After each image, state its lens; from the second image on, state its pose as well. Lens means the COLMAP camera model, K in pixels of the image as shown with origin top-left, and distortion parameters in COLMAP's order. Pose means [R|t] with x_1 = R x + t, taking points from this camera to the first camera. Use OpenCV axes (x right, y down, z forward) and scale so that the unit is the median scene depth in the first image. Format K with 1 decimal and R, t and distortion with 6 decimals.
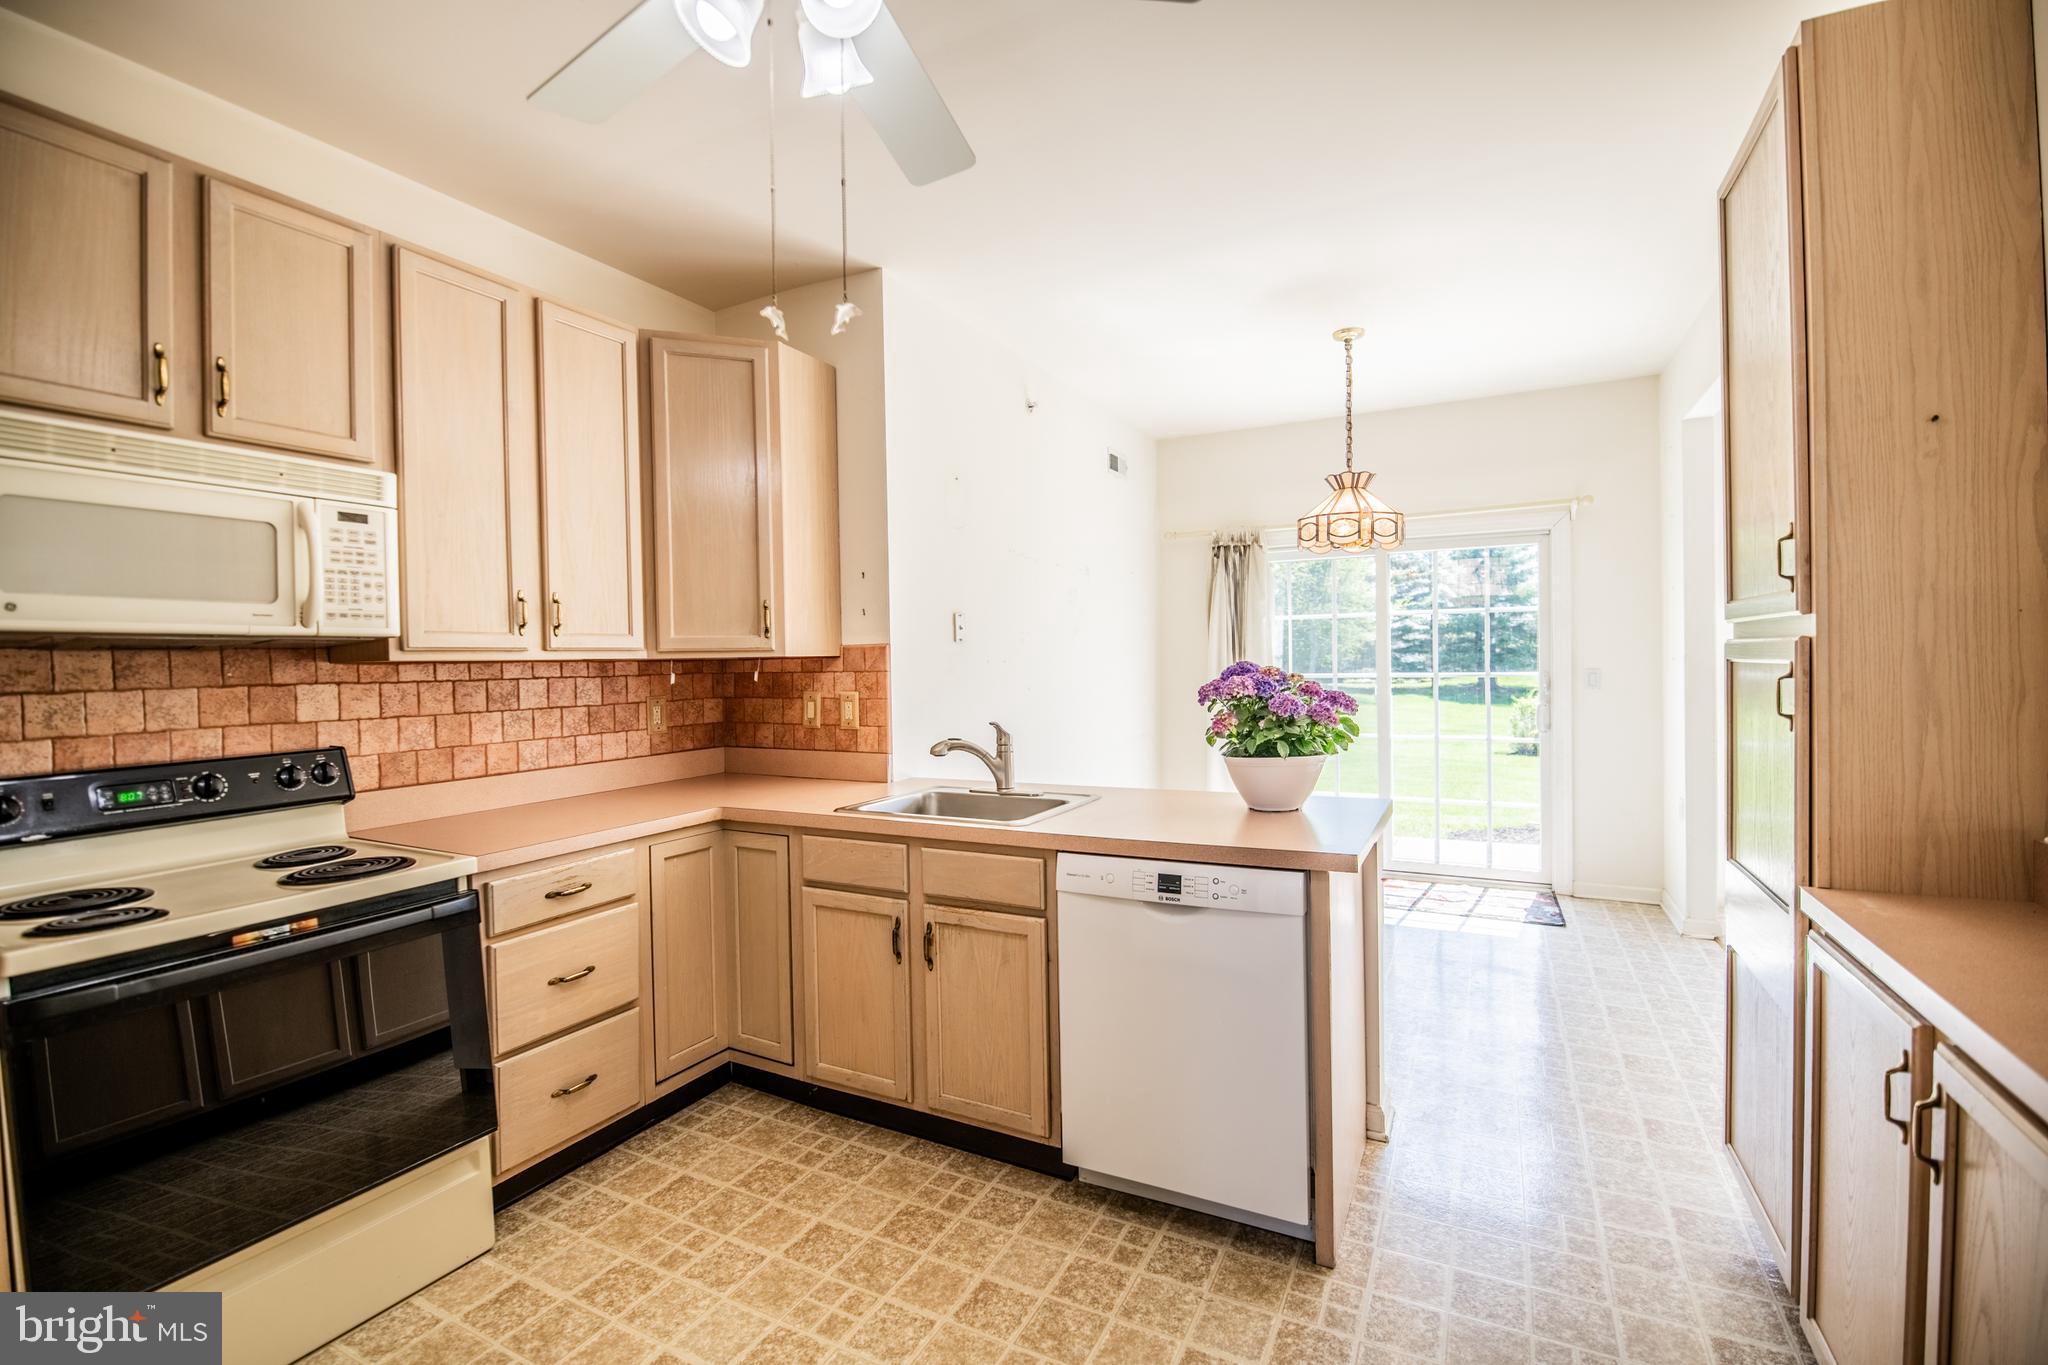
lens RADIAL K [[885.6, 0, 1028.1], [0, 885.6, 675.9], [0, 0, 1]] dist [-0.003184, -0.009032]
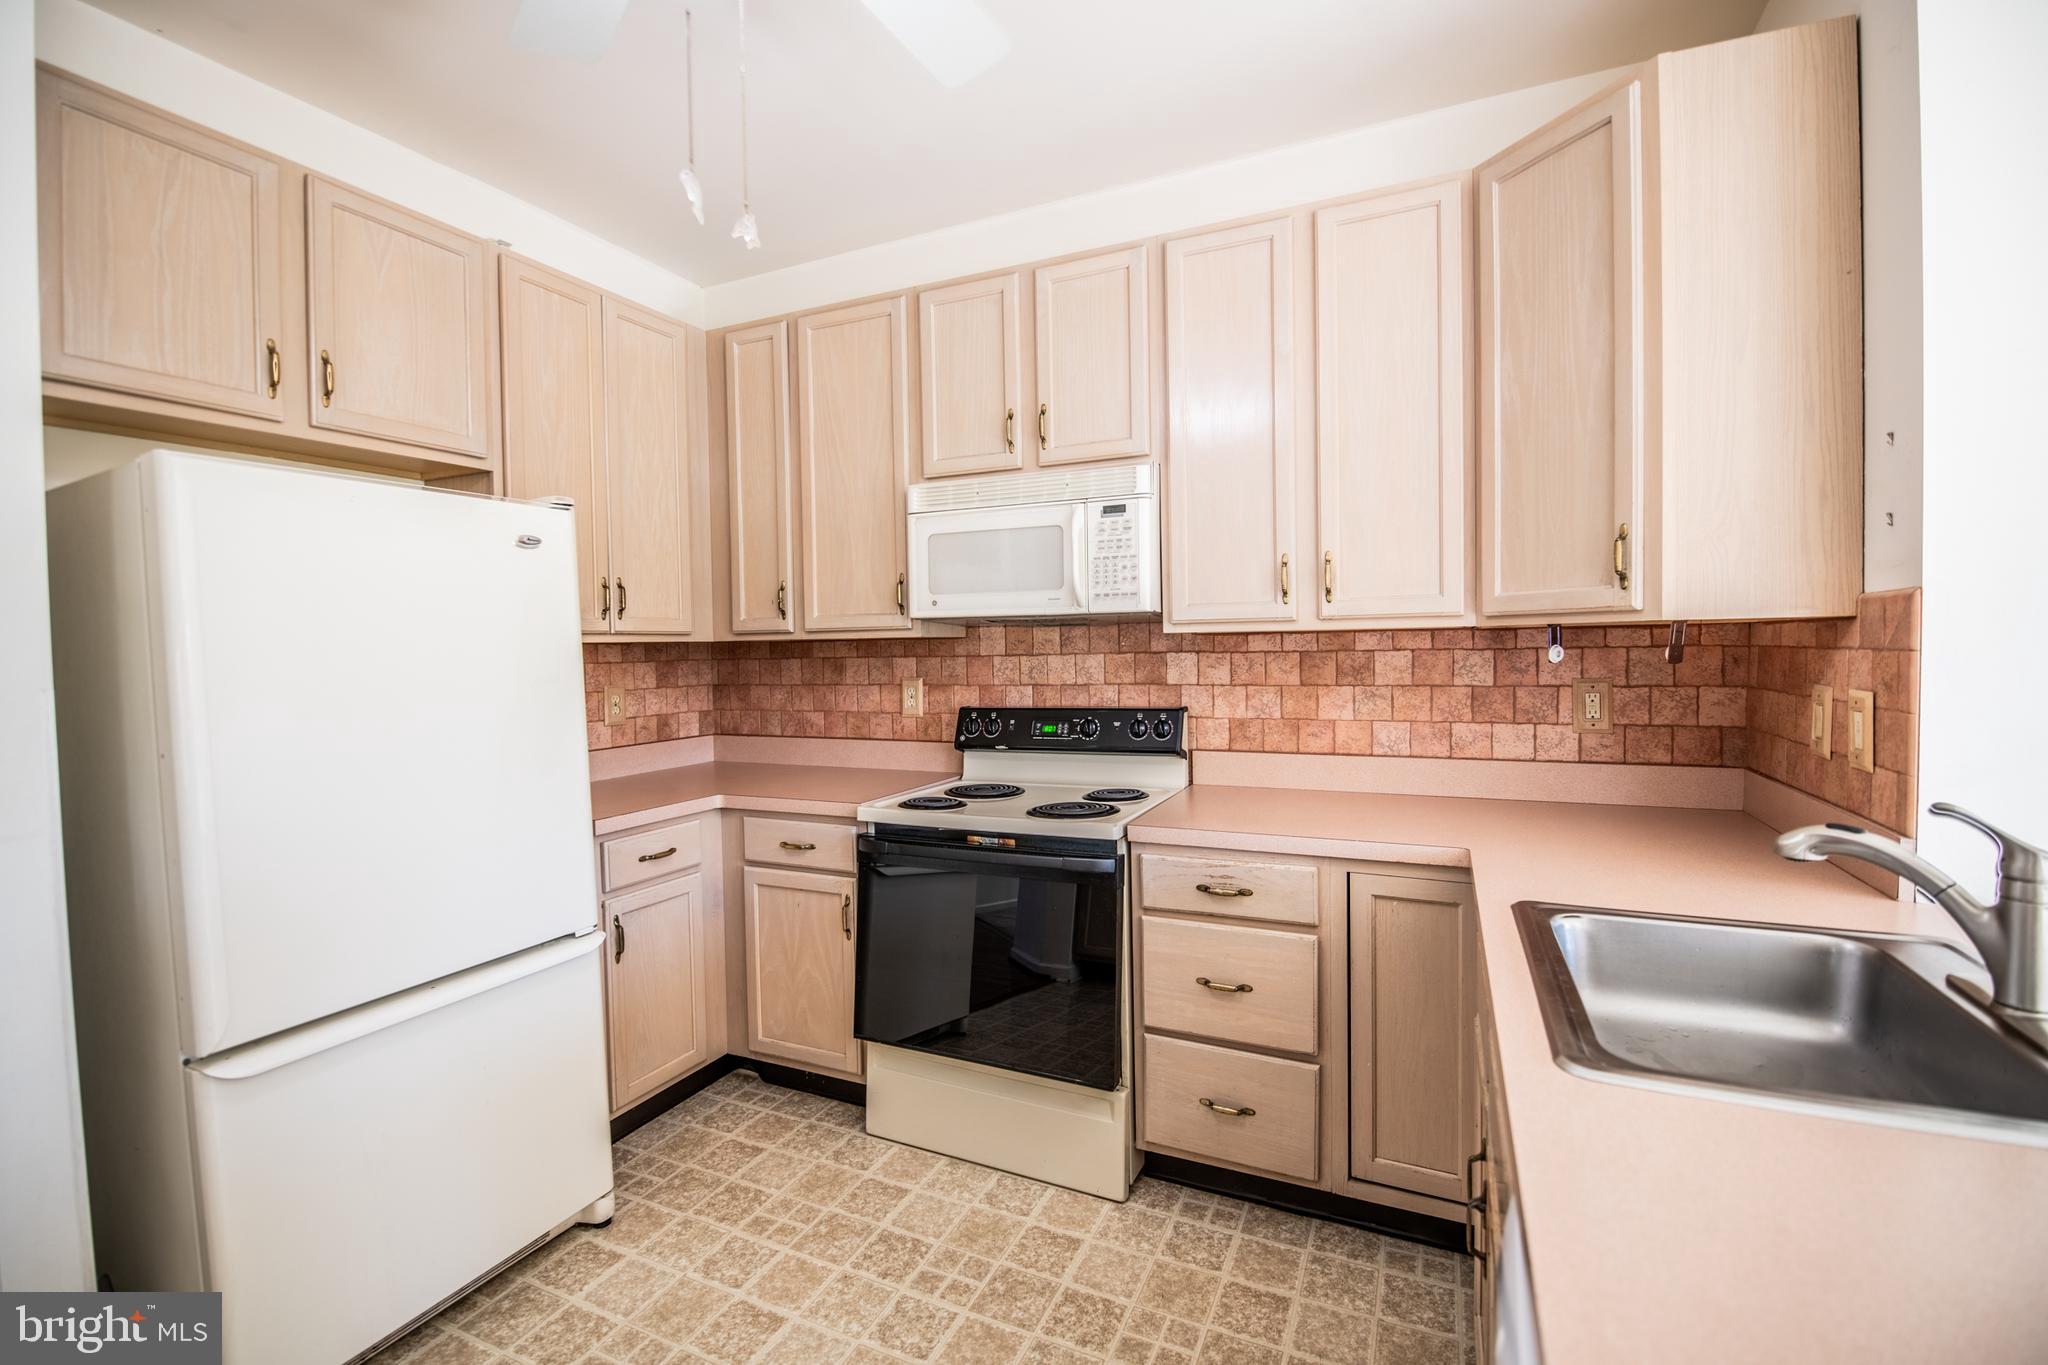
lens RADIAL K [[891.2, 0, 1029.5], [0, 891.2, 670.6], [0, 0, 1]] dist [0.001600, -0.010433]
pose [[0.033477, 0.039219, -0.998670, 0.341975], [-0.003121, 0.999229, 0.039136, -0.011696], [0.999435, 0.001807, 0.033573, 0.714956]]
